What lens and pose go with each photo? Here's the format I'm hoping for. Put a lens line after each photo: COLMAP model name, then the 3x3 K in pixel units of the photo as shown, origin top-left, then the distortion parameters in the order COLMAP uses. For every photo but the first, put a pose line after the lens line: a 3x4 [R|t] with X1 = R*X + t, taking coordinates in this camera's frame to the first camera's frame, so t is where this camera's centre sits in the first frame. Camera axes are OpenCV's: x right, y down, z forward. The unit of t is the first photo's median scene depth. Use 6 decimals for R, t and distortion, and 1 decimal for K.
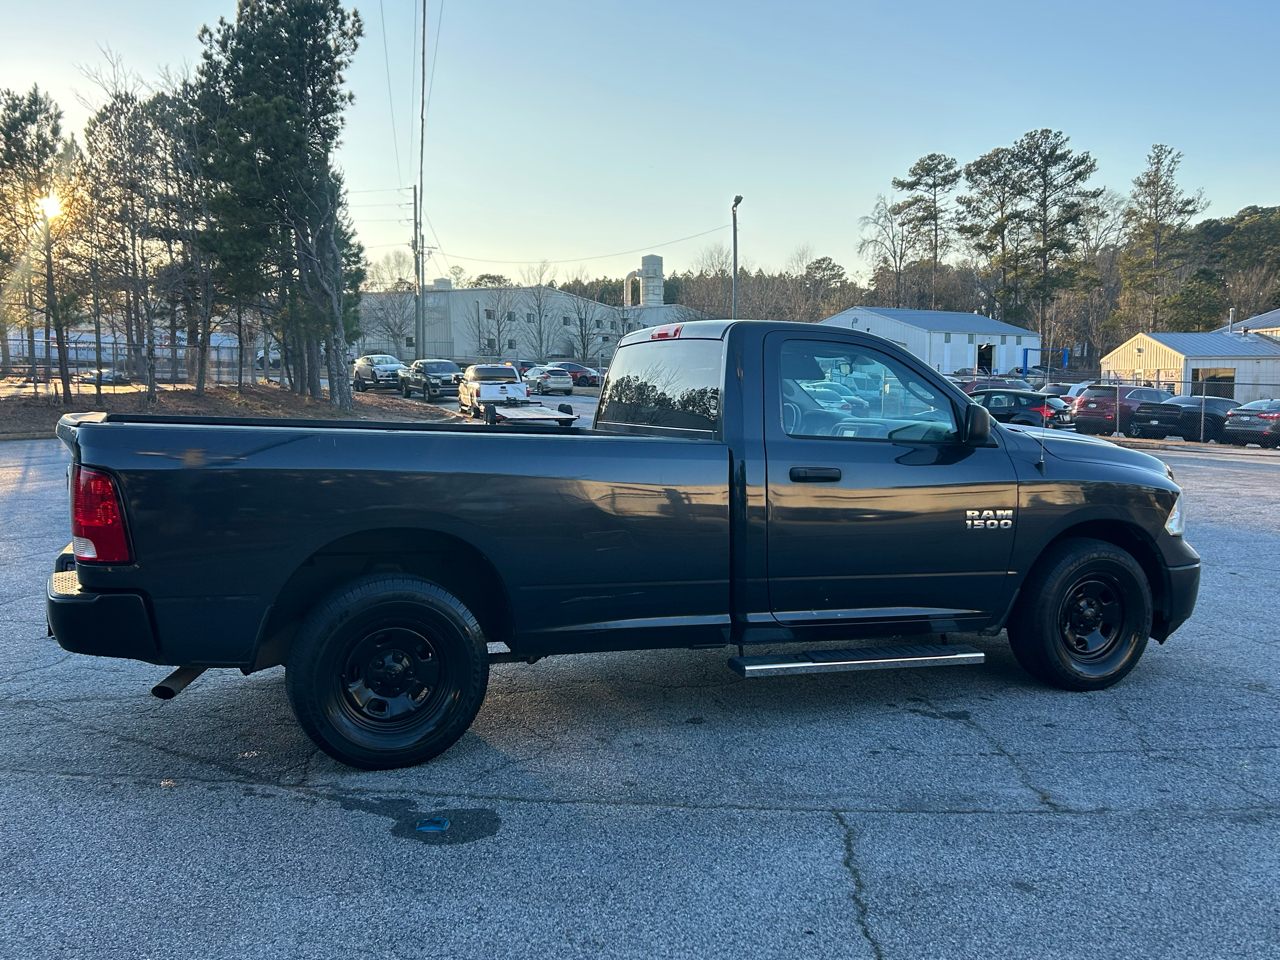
lens RADIAL K [[1306.4, 0, 628.5], [0, 1306.4, 487.8], [0, 0, 1]] dist [0.150761, -0.409196]
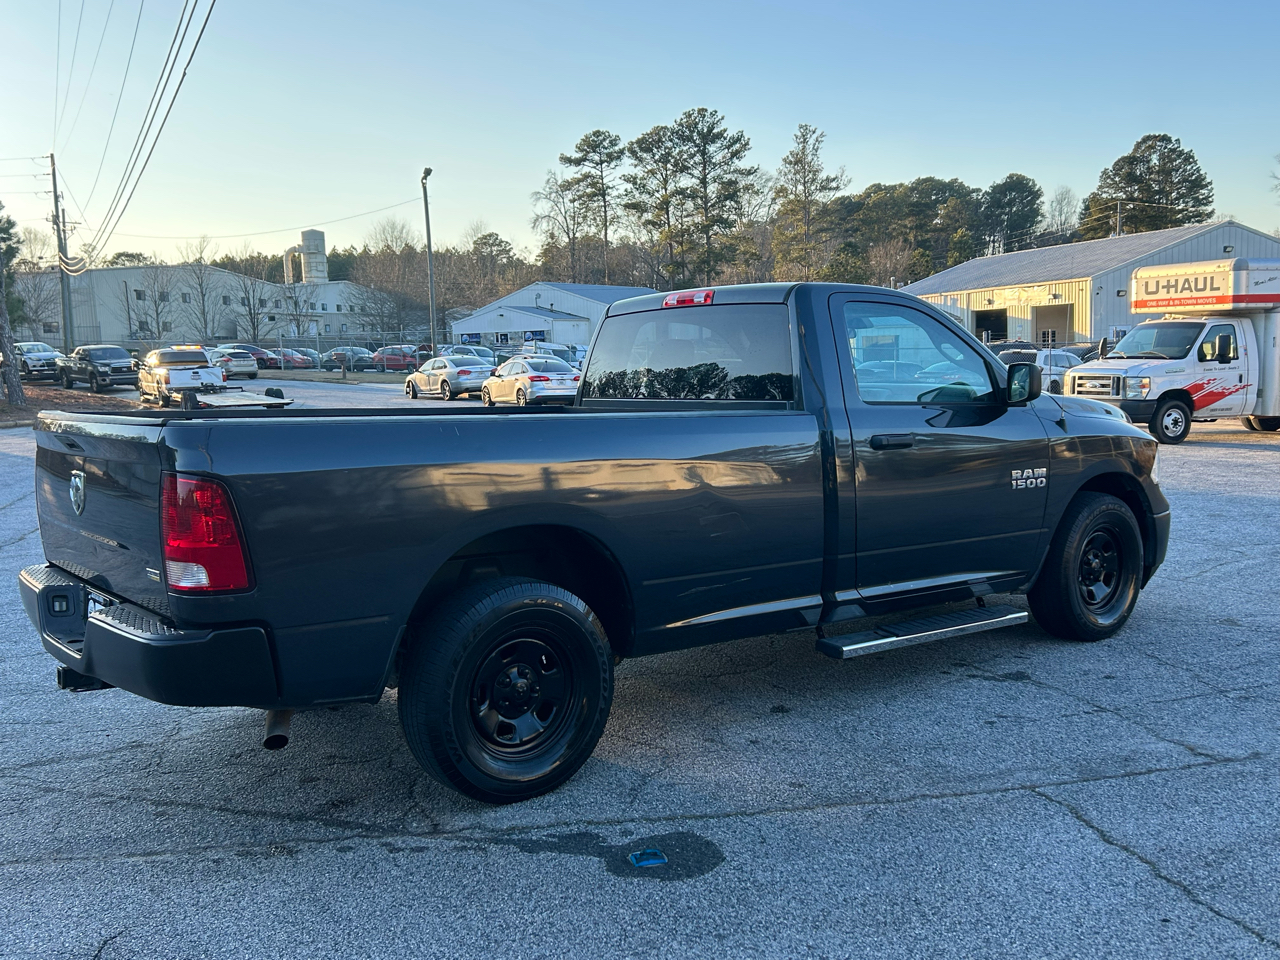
lens RADIAL K [[1306.4, 0, 628.5], [0, 1306.4, 487.8], [0, 0, 1]] dist [0.150761, -0.409196]
pose [[0.960798, -0.058730, 0.270956, -0.275262], [0.054250, 0.998239, 0.024001, -0.009001], [-0.271889, -0.008361, 0.962292, 0.114377]]
